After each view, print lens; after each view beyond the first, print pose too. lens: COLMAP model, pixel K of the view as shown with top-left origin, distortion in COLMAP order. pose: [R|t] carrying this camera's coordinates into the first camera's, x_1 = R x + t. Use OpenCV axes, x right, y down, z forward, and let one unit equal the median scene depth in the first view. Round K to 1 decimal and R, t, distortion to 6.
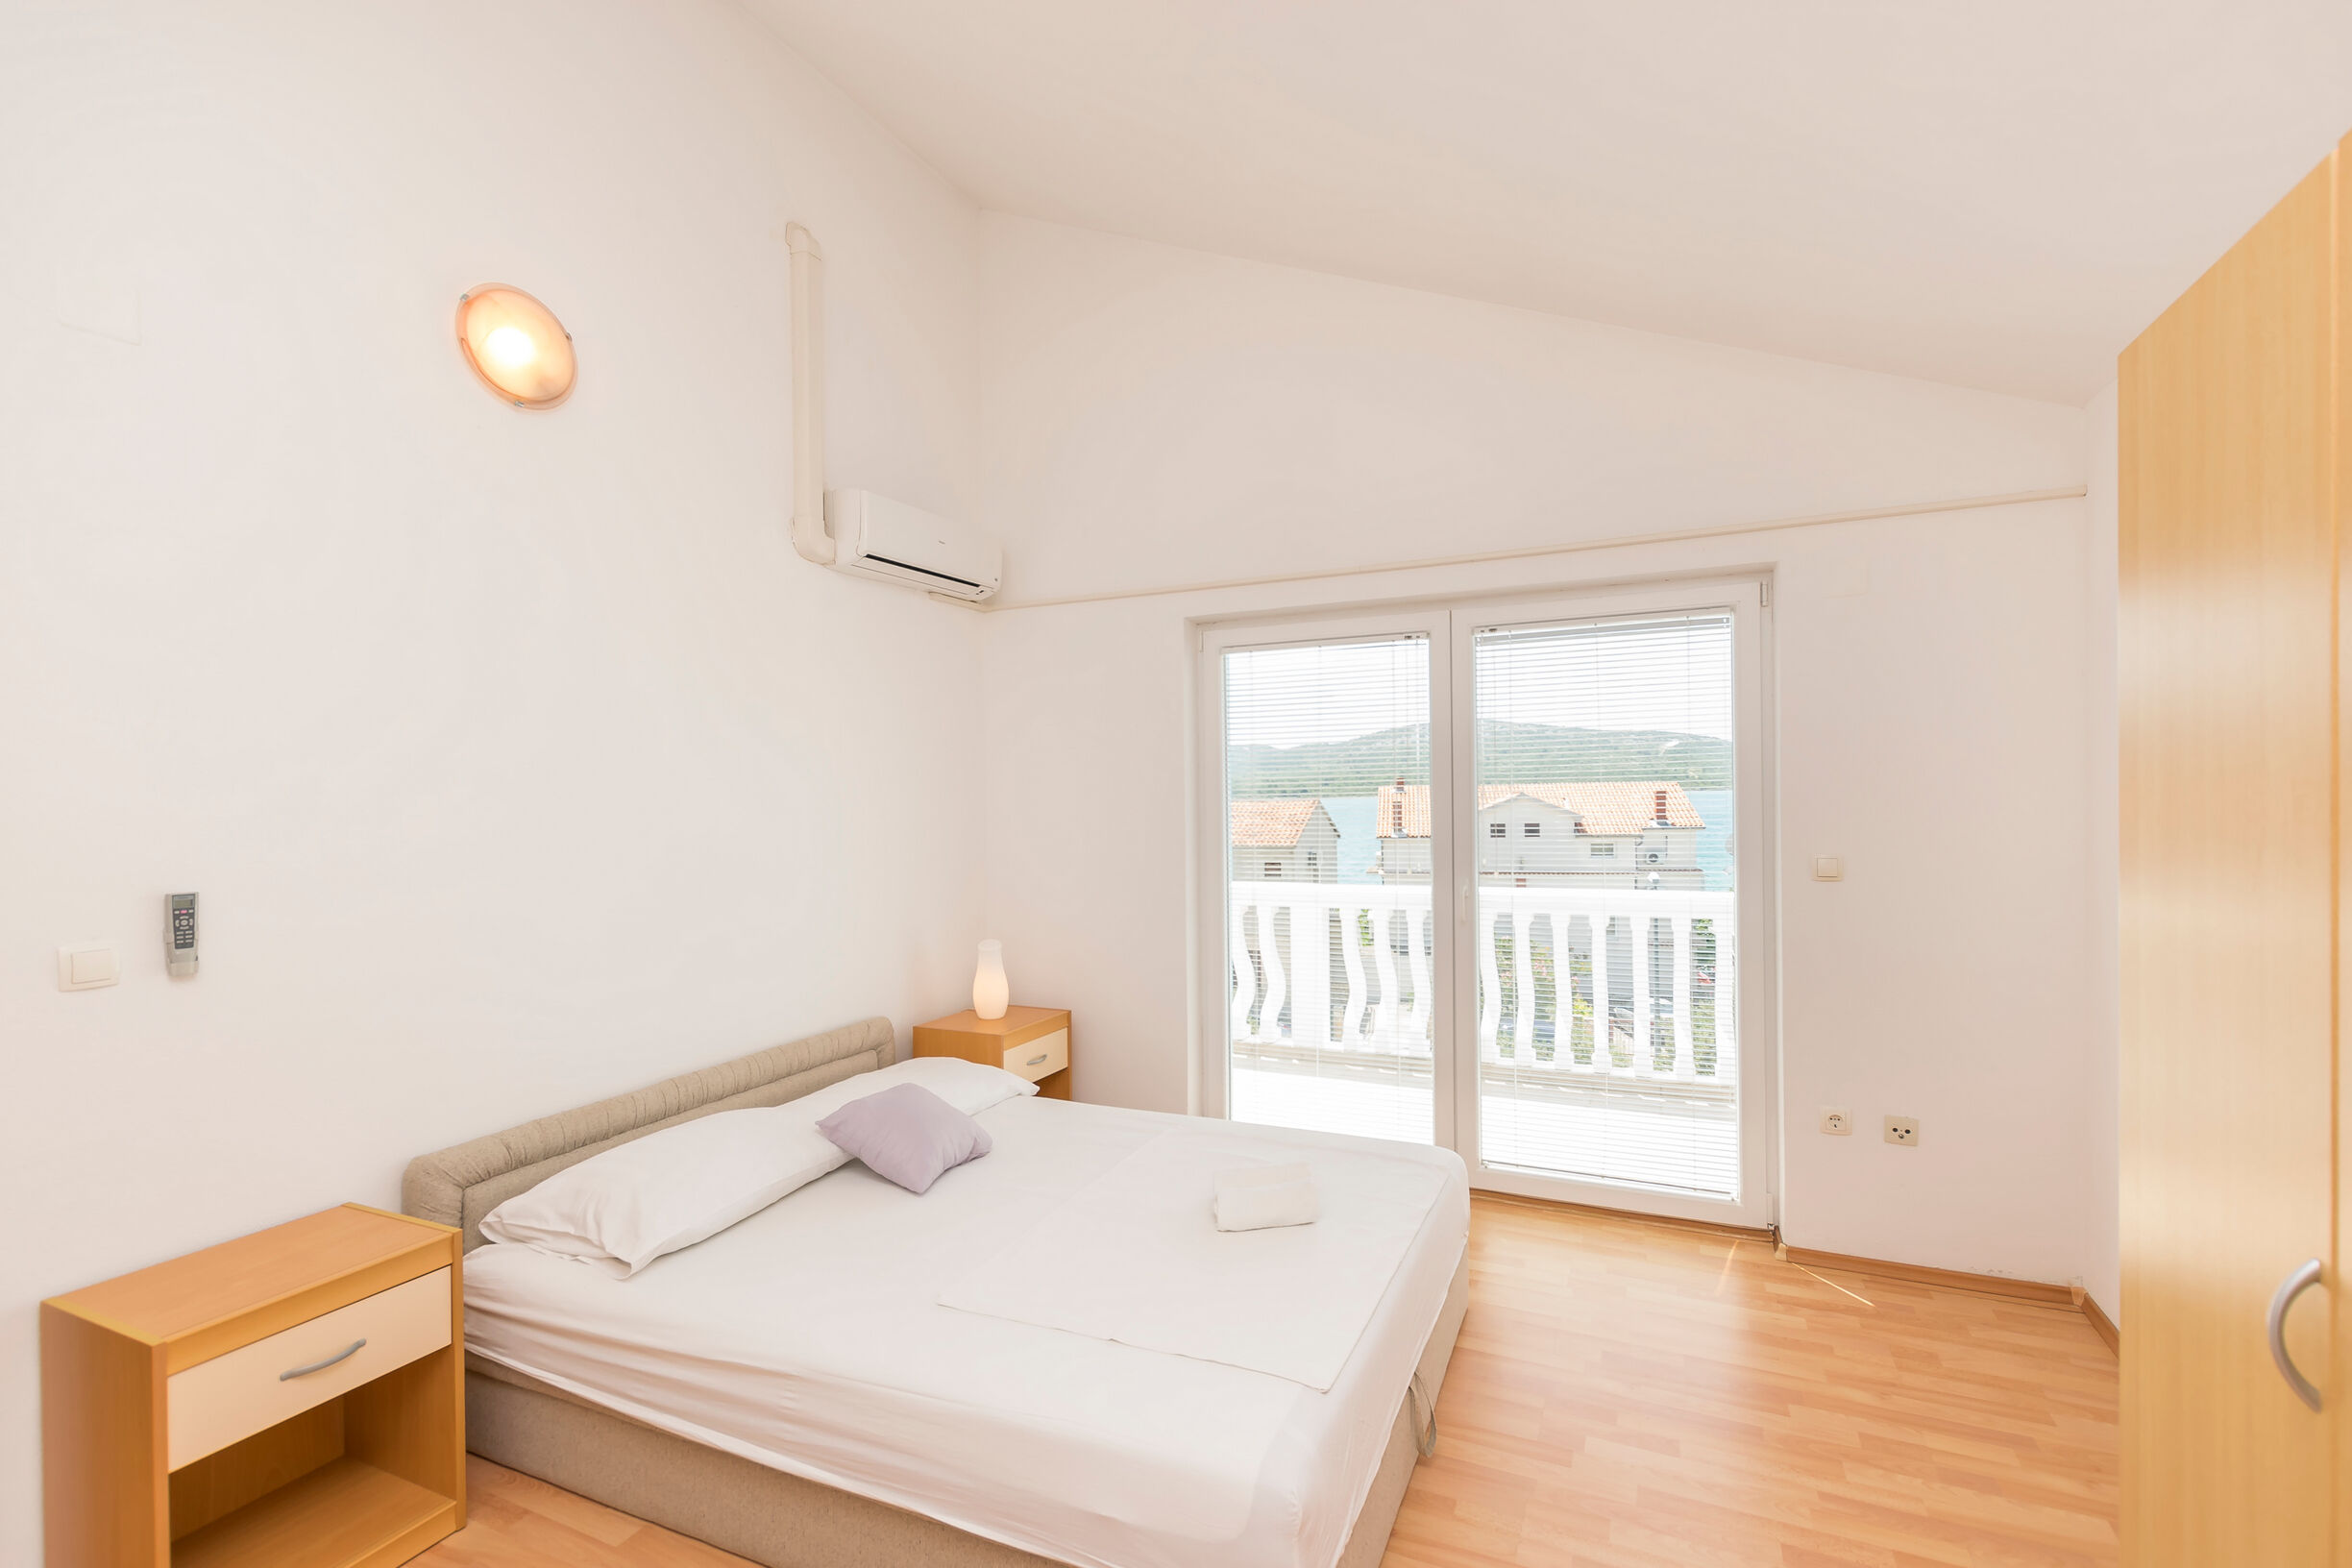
lens RADIAL K [[1013.3, 0, 1176.0], [0, 1013.3, 784.0], [0, 0, 1]] dist [0.000490, 0.000147]
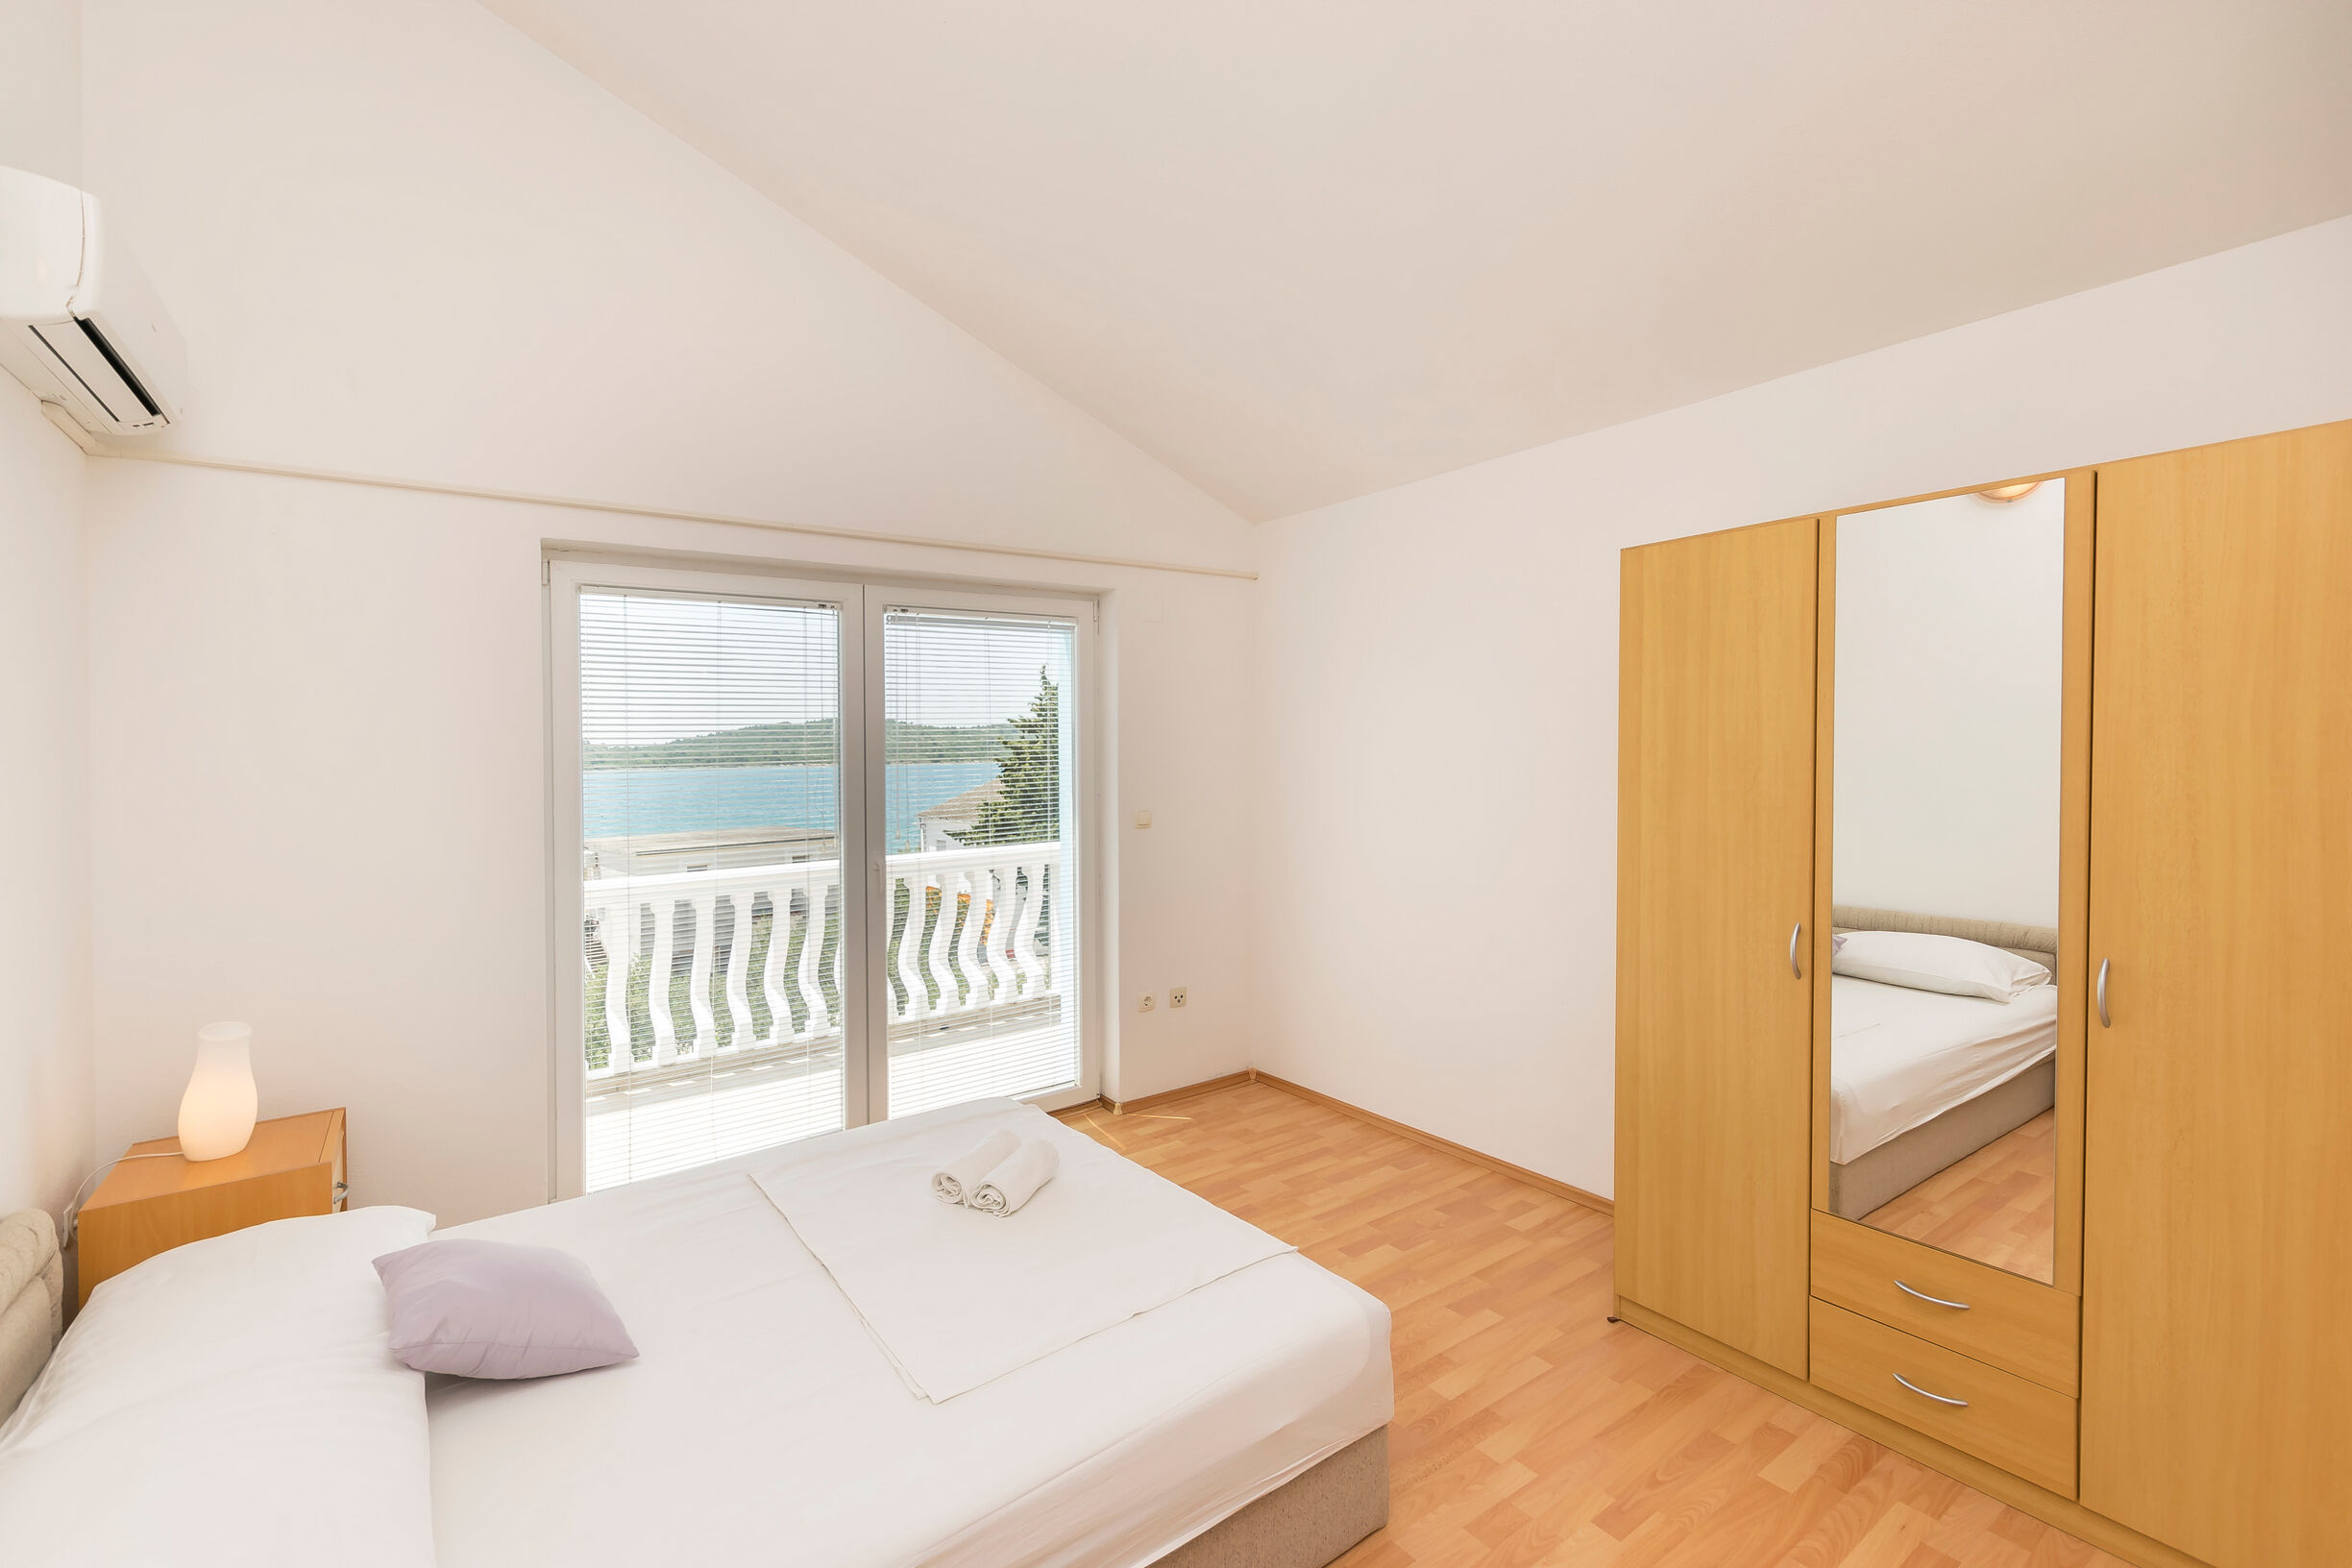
lens RADIAL K [[997.2, 0, 1172.1], [0, 997.2, 698.7], [0, 0, 1]] dist [0.000344, 0.000139]
pose [[0.509917, 0.054768, 0.858478, -0.511263], [0.011562, 0.997445, -0.070502, 0.021857], [-0.860146, 0.045876, 0.507981, 0.257086]]
